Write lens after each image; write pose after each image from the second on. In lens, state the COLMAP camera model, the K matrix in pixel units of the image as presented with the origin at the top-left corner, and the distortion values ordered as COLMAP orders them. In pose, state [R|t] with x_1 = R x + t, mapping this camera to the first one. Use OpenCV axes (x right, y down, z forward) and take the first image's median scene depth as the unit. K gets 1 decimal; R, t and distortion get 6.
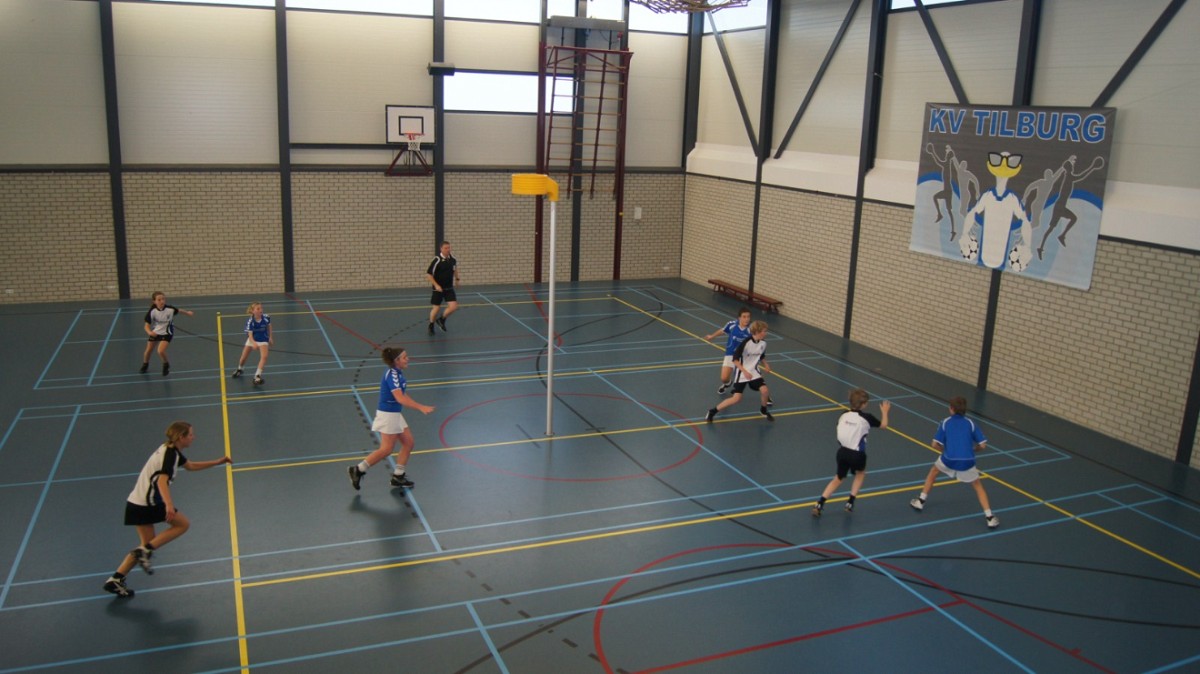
lens RADIAL K [[951.4, 0, 594.8], [0, 951.4, 340.5], [0, 0, 1]] dist [-0.082388, 0.009506]
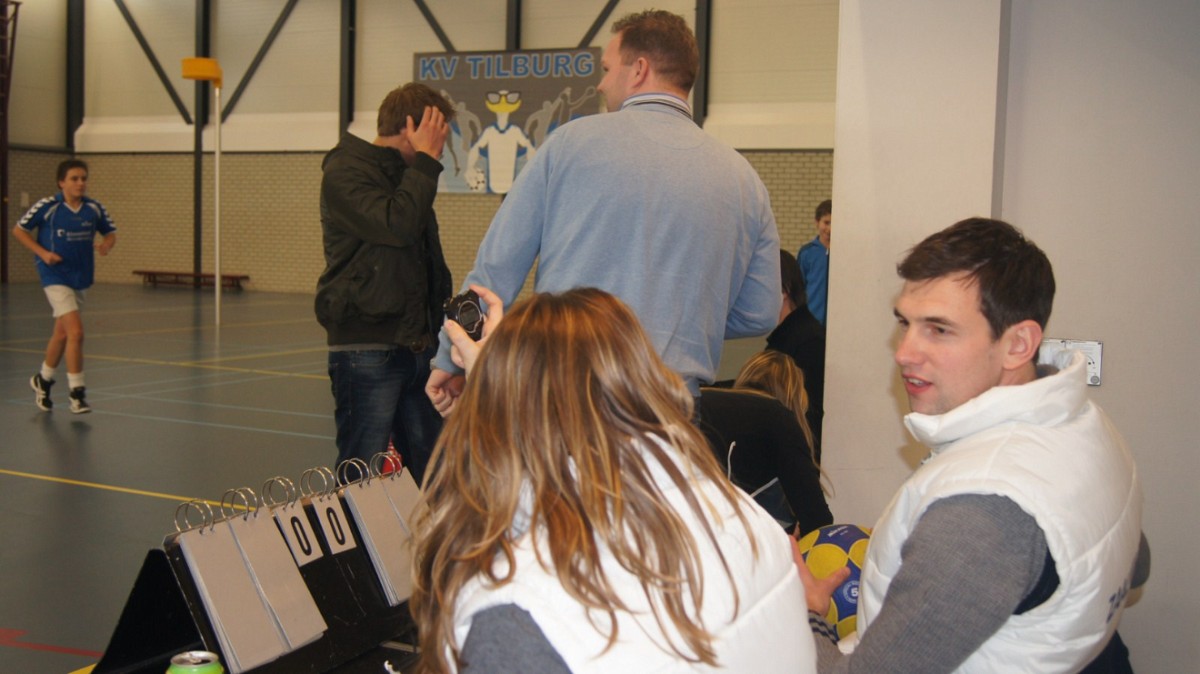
lens RADIAL K [[1330.1, 0, 602.6], [0, 1330.1, 333.9], [0, 0, 1]] dist [-0.047226, 0.000000]
pose [[0.735241, -0.072042, 0.673966, -0.442310], [0.160463, 0.984570, -0.069809, 0.168794], [-0.658538, 0.159473, 0.735457, -0.172517]]
